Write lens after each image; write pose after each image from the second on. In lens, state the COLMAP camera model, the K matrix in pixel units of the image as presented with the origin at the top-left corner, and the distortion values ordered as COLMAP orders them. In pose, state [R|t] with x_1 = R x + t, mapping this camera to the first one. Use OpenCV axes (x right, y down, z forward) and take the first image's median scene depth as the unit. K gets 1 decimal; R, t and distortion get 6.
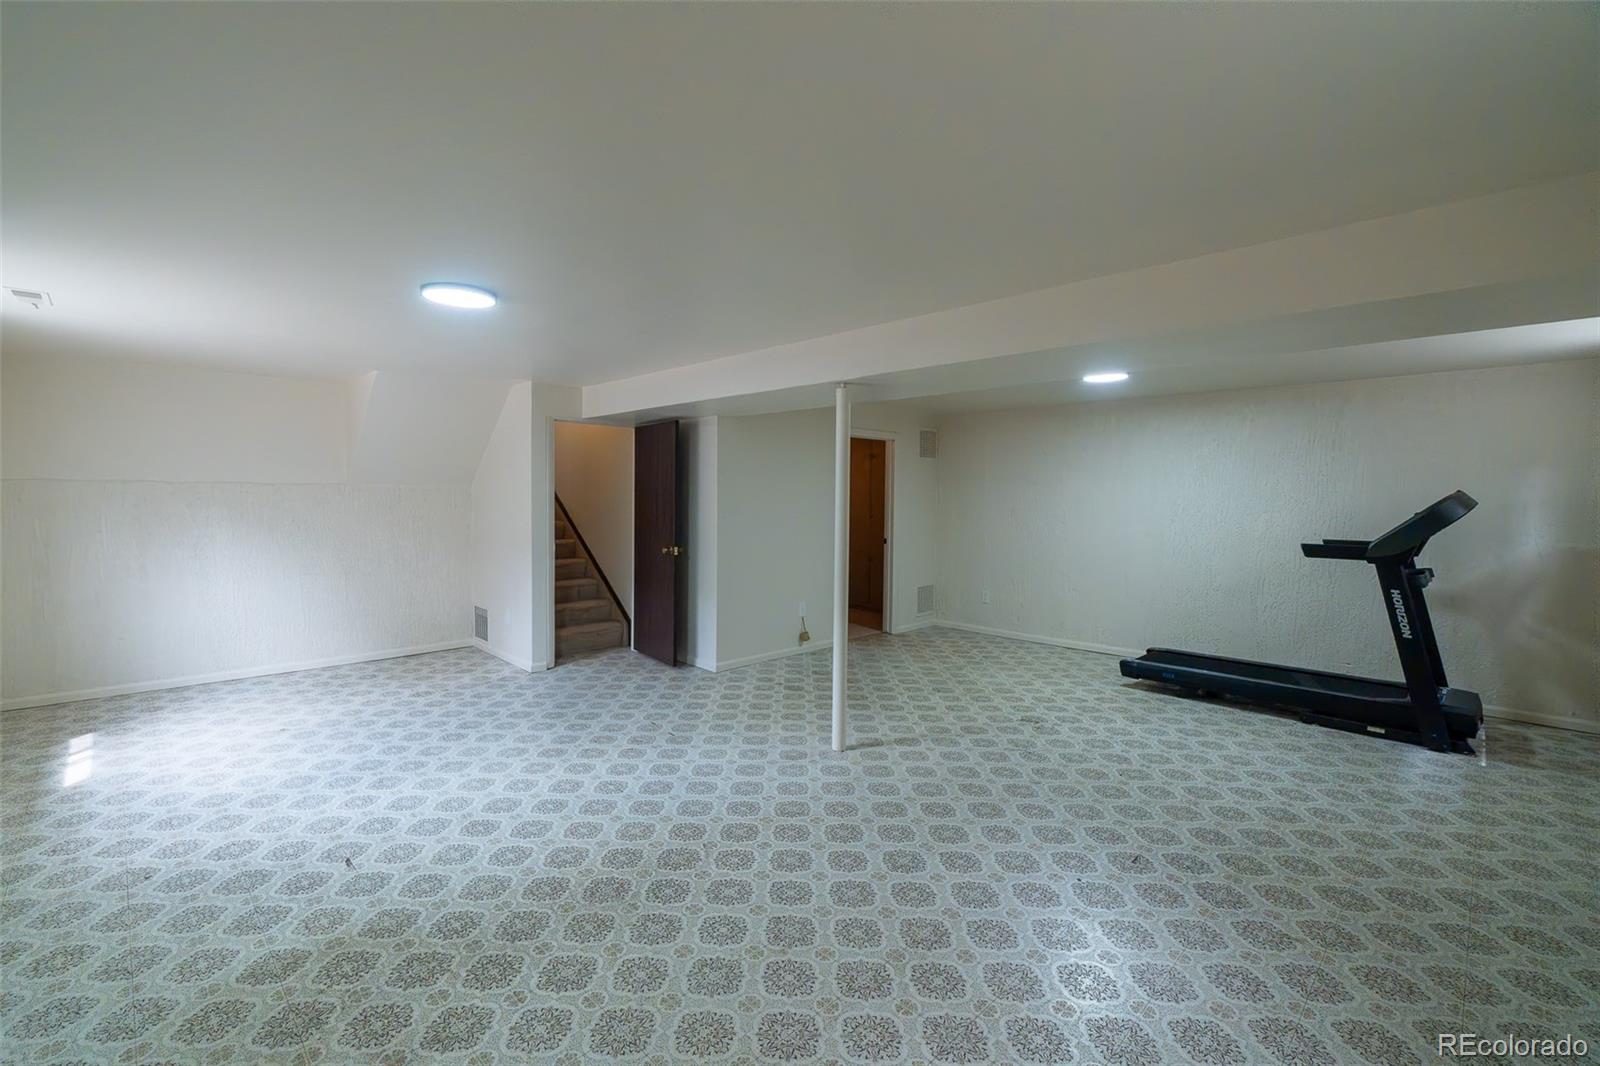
lens RADIAL K [[692.8, 0, 805.5], [0, 692.8, 523.3], [0, 0, 1]] dist [-0.014260, -0.000330]
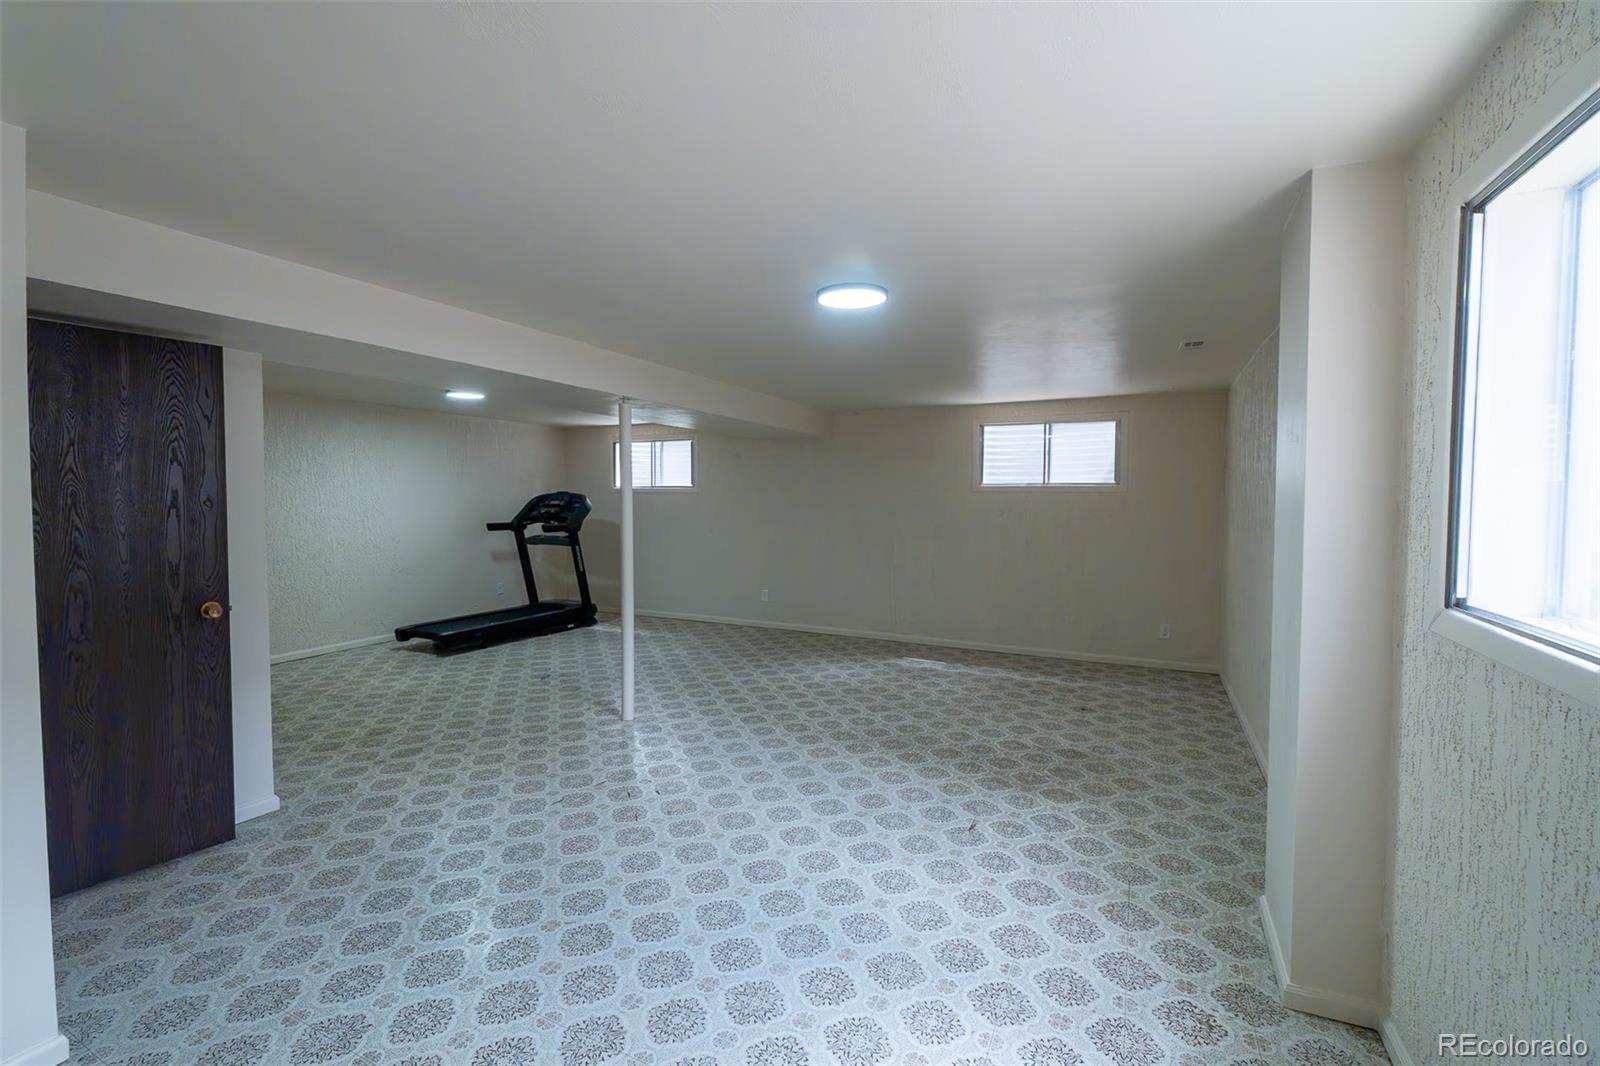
lens RADIAL K [[692.8, 0, 805.5], [0, 692.8, 523.3], [0, 0, 1]] dist [-0.014260, -0.000330]
pose [[-0.321124, -0.048592, 0.945790, -1.562070], [0.028211, 0.997749, 0.060840, -0.070240], [-0.946617, 0.046219, -0.319030, 1.538992]]
